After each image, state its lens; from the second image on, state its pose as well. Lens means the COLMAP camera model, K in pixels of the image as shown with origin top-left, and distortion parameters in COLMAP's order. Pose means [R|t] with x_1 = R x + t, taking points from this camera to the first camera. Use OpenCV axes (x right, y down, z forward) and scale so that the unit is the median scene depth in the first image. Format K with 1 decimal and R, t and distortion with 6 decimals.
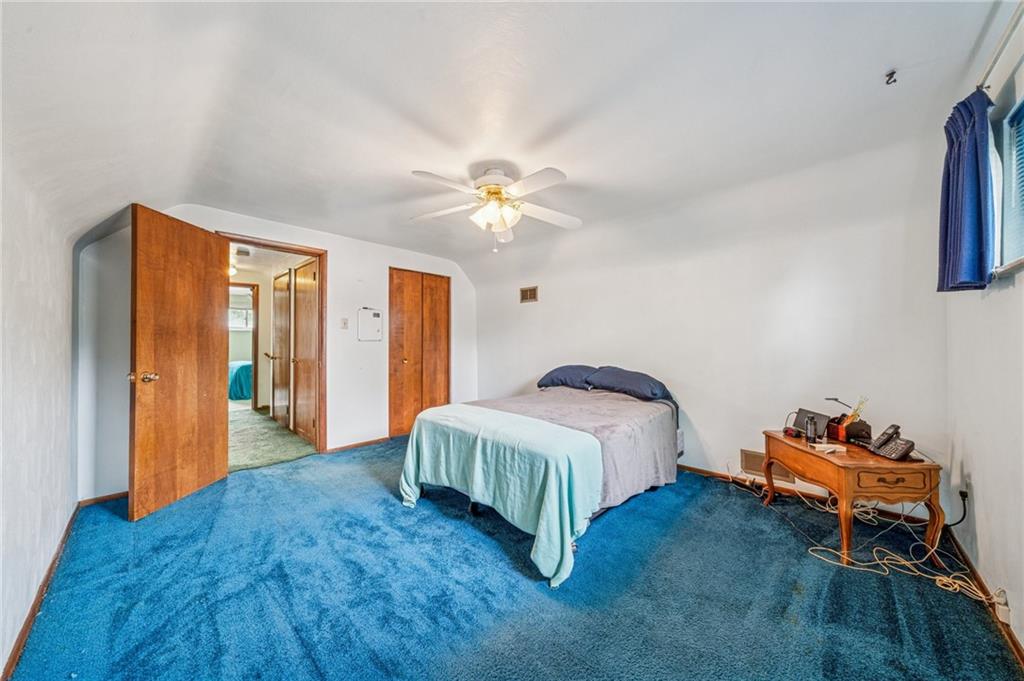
lens RADIAL K [[341.9, 0, 512.0], [0, 341.9, 340.5], [0, 0, 1]] dist [-0.038055, 0.000023]
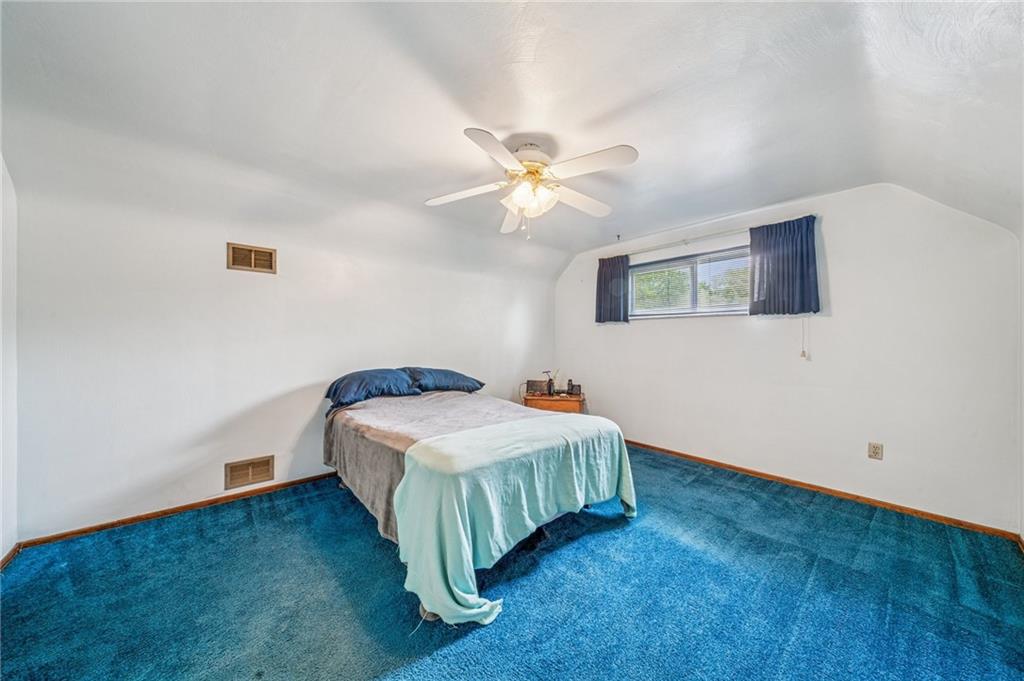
lens RADIAL K [[348.2, 0, 505.3], [0, 348.2, 349.5], [0, 0, 1]] dist [0.008444, -0.000058]
pose [[0.101763, -0.018876, 0.994630, -1.096856], [-0.011617, 0.999729, 0.020162, 0.006413], [-0.994741, -0.013606, 0.101516, 1.113126]]
